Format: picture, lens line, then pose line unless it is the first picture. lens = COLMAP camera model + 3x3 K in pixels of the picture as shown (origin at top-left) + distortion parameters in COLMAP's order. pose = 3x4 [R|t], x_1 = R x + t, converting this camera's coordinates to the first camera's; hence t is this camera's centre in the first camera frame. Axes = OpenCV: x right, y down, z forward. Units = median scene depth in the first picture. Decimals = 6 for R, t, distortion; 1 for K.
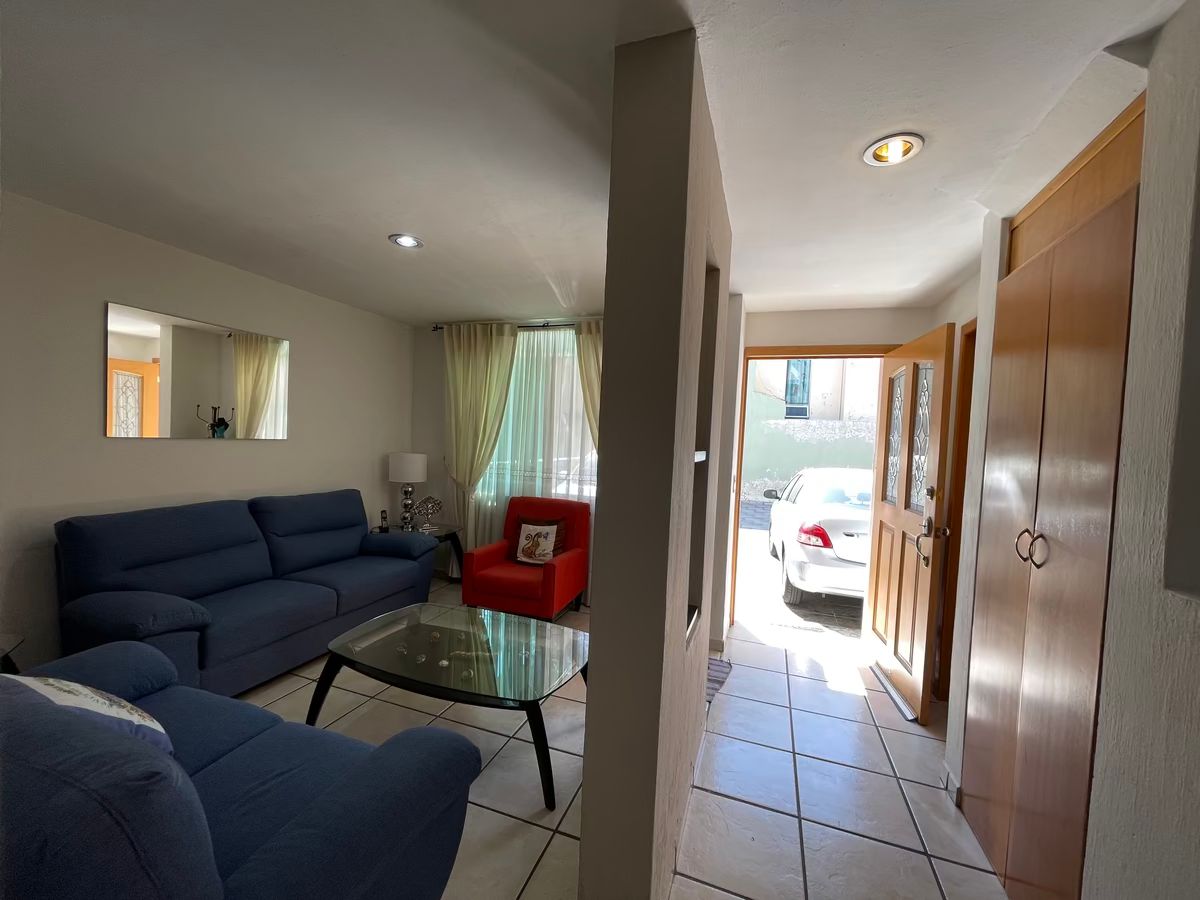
lens RADIAL K [[483.3, 0, 597.1], [0, 483.3, 454.6], [0, 0, 1]] dist [-0.000600, -0.000244]
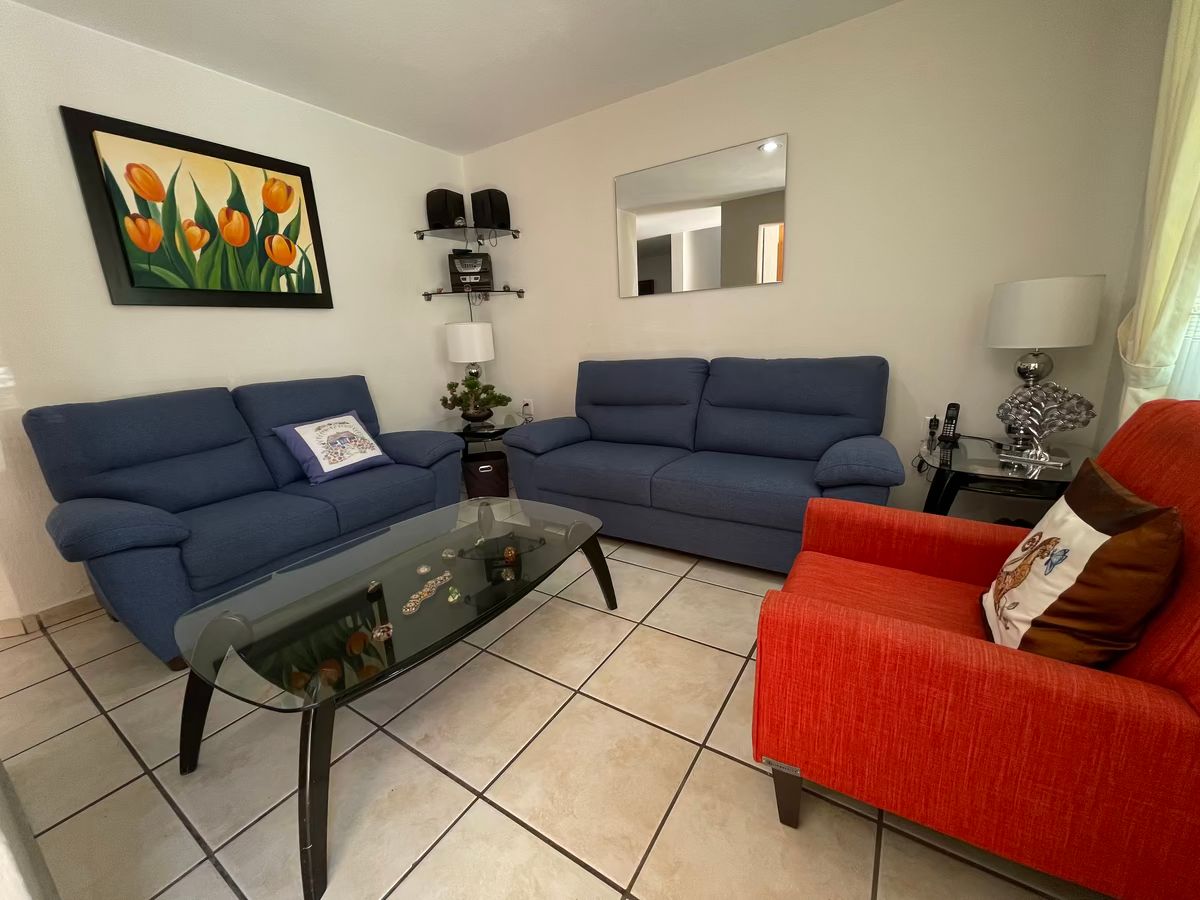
lens RADIAL K [[483.3, 0, 597.1], [0, 483.3, 454.6], [0, 0, 1]] dist [-0.000600, -0.000244]
pose [[-0.232688, 0.204064, -0.950902, 0.141201], [0.004448, 0.977952, 0.208780, 0.063482], [0.972541, 0.044351, -0.228465, 0.803088]]
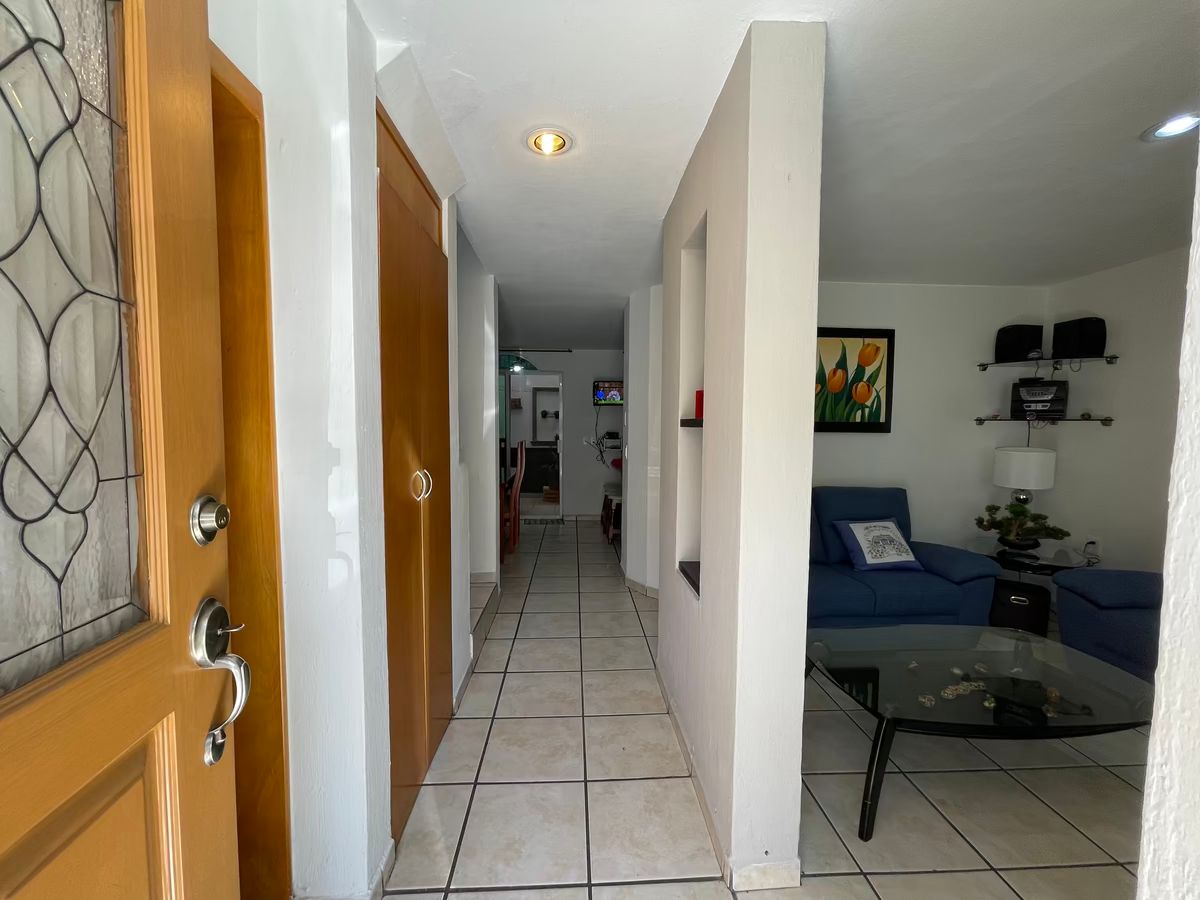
lens RADIAL K [[483.3, 0, 597.1], [0, 483.3, 454.6], [0, 0, 1]] dist [-0.000600, -0.000244]
pose [[-0.922428, -0.029700, -0.385026, 0.376647], [-0.064178, 0.994963, 0.077005, -0.002260], [0.380800, 0.095742, -0.919687, 0.876926]]
